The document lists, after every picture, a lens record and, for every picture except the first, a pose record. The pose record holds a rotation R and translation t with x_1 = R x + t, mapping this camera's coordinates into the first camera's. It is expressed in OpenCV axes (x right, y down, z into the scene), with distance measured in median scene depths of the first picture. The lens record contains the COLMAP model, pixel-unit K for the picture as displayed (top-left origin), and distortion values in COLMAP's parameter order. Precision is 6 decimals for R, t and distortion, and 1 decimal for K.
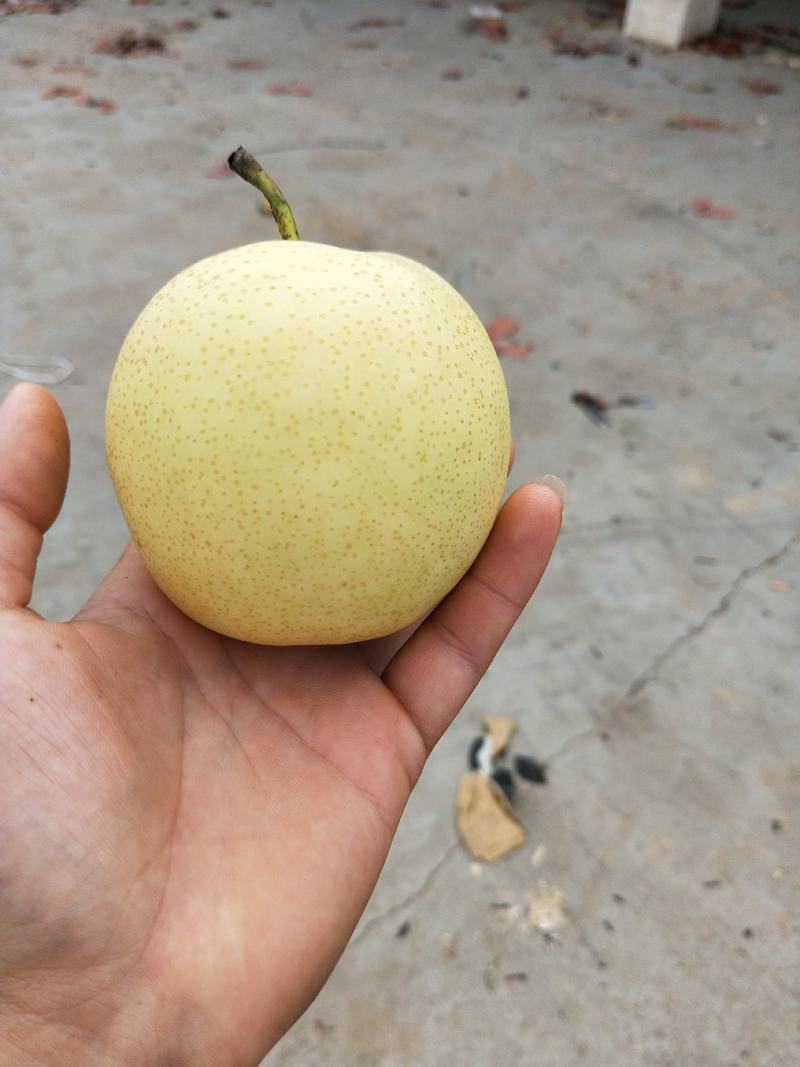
lens RADIAL K [[880.8, 0, 400.0], [0, 880.8, 533.5], [0, 0, 1]] dist [-0.007508, -0.056190]
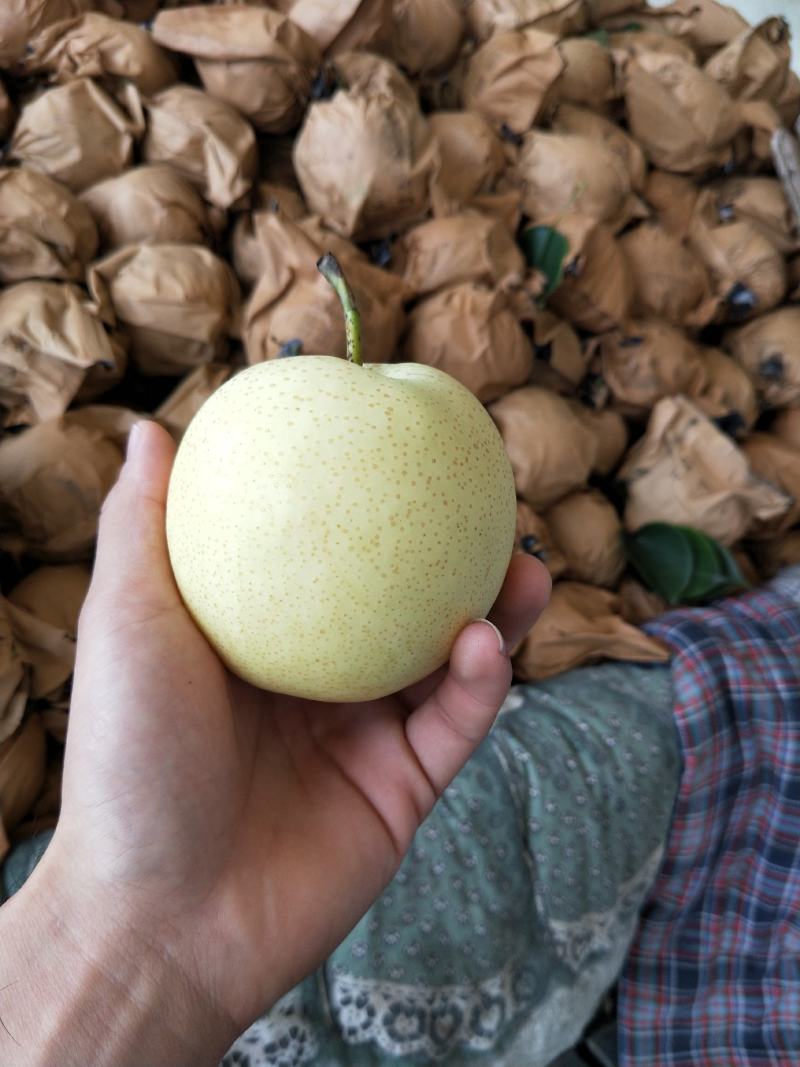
lens RADIAL K [[880.8, 0, 400.0], [0, 880.8, 533.5], [0, 0, 1]] dist [-0.007508, -0.056190]
pose [[0.972377, 0.173480, -0.156166, 0.205119], [-0.174504, 0.984630, 0.007233, -0.141966], [0.155020, 0.020219, 0.987704, -0.164954]]
